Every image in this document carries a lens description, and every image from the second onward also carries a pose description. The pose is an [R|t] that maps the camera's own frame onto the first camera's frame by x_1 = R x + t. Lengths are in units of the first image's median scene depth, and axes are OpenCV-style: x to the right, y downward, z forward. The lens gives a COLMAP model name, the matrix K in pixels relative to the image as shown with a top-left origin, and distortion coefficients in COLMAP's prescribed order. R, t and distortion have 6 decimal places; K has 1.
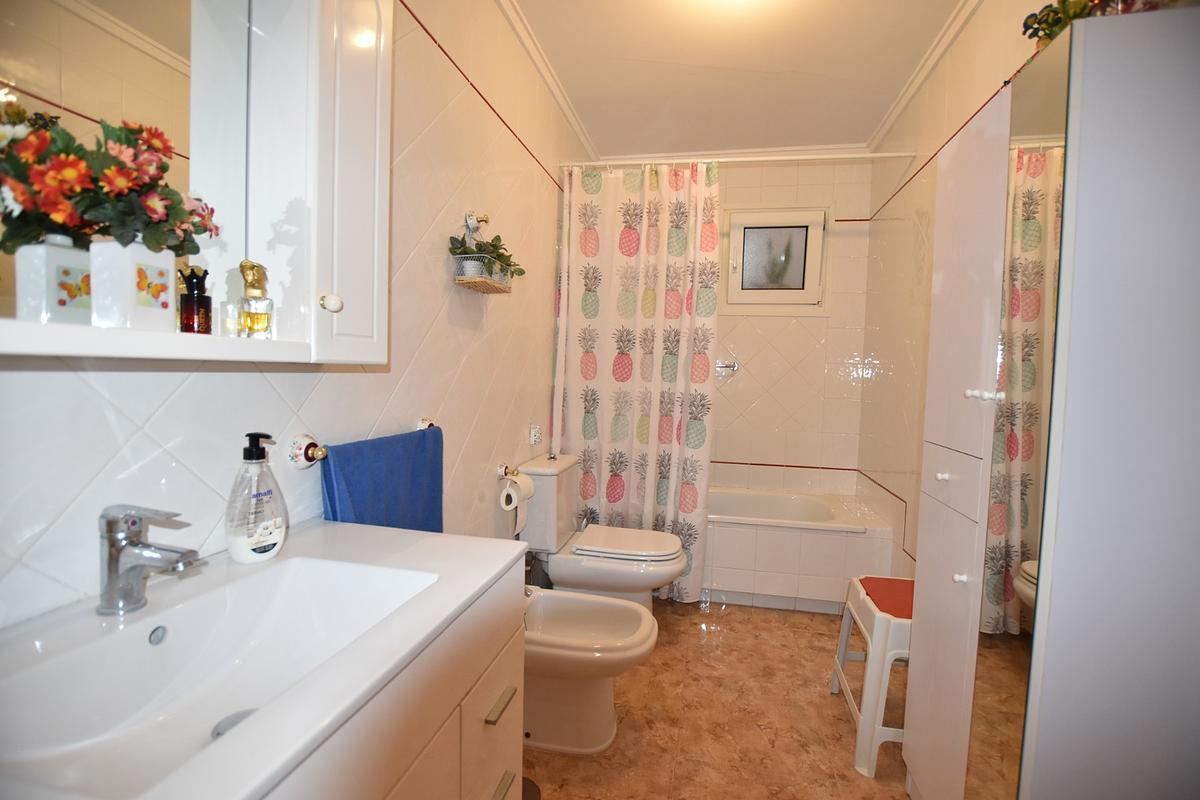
lens RADIAL K [[529.6, 0, 603.1], [0, 529.6, 397.8], [0, 0, 1]] dist [-0.032859, 0.003571]
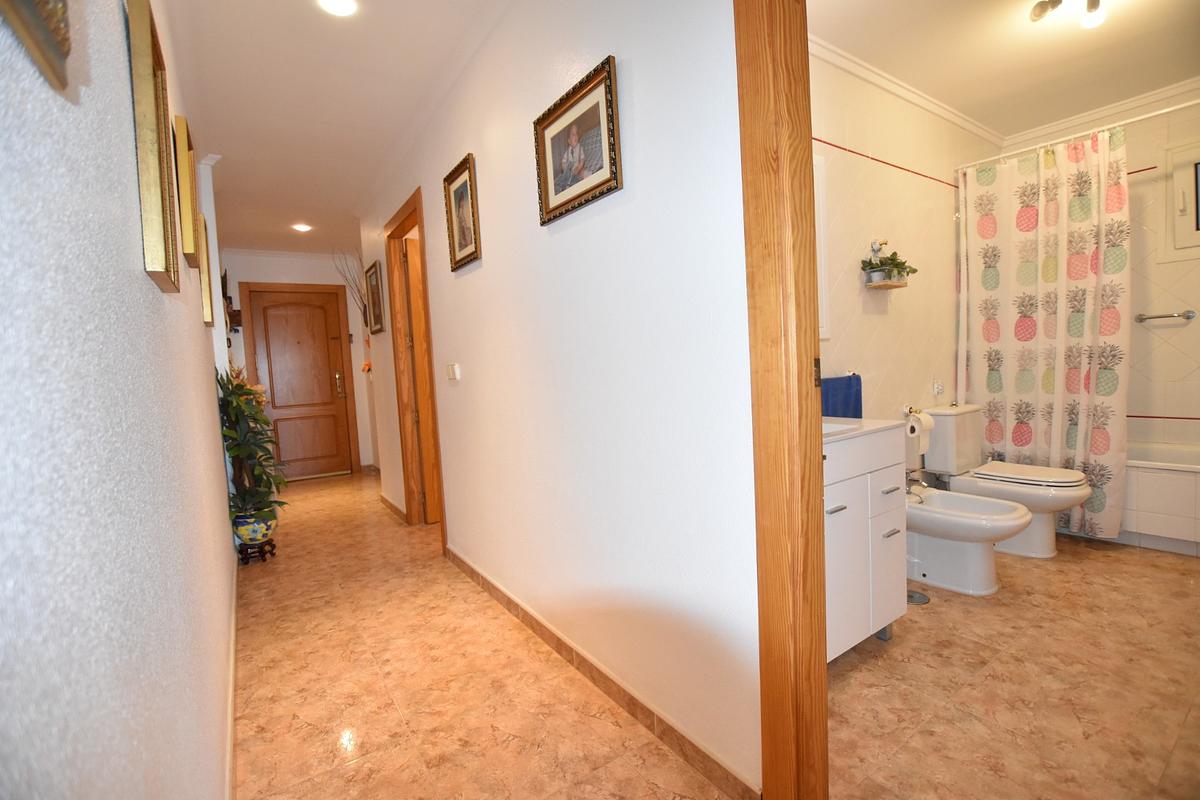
lens RADIAL K [[529.6, 0, 601.5], [0, 529.6, 400.0], [0, 0, 1]] dist [-0.032859, 0.003571]
pose [[0.719475, -0.020631, -0.694212, 0.157990], [0.041076, 0.999073, 0.012880, 0.046676], [0.693303, -0.037782, 0.719656, -0.473589]]
